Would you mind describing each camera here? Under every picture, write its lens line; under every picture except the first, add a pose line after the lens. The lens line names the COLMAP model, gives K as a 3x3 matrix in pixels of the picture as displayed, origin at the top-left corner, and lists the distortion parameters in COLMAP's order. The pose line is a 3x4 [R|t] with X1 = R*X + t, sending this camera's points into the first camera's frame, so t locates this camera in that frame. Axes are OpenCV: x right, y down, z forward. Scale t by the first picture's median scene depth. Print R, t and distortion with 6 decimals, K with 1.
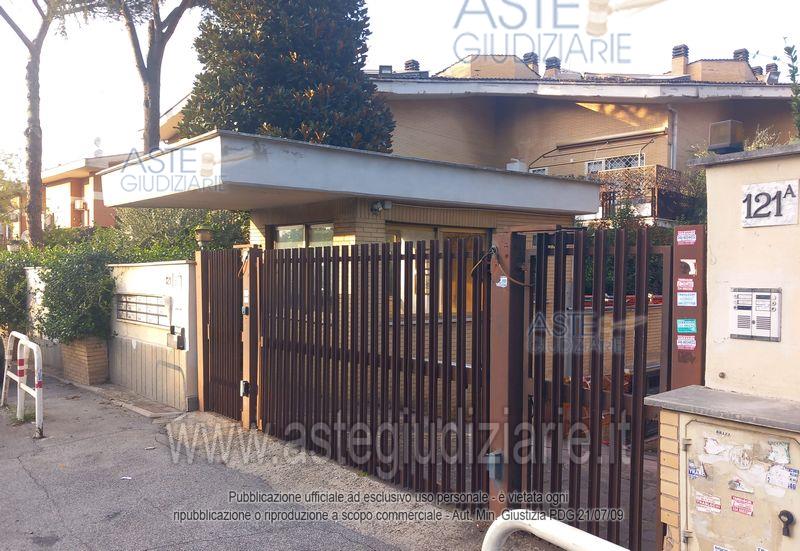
lens RADIAL K [[661.4, 0, 400.0], [0, 661.4, 275.5], [0, 0, 1]] dist [-0.032664, 0.000764]
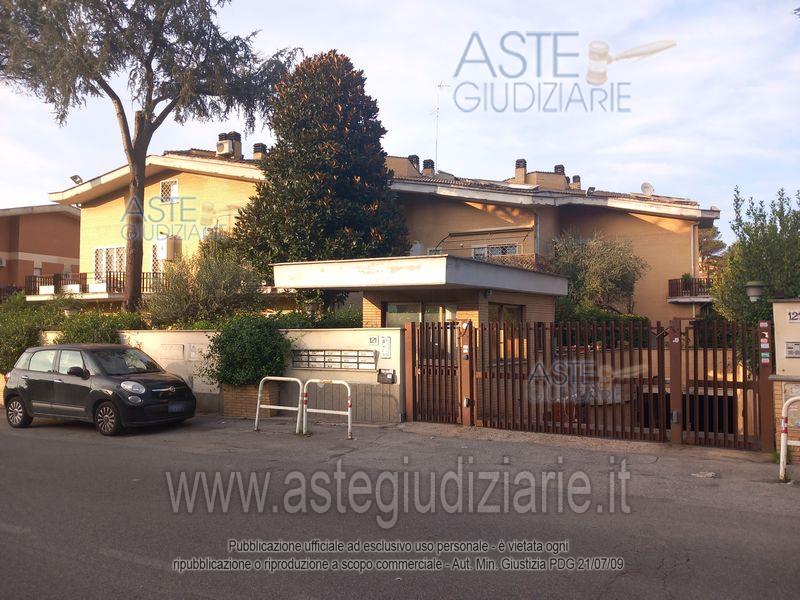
lens RADIAL K [[629.1, 0, 400.0], [0, 629.1, 300.0], [0, 0, 1]] dist [-0.005159, -0.000055]
pose [[0.941971, 0.006590, 0.335629, -0.323584], [0.007829, 0.999104, -0.041590, -0.010239], [-0.335602, 0.041804, 0.941076, -0.174921]]
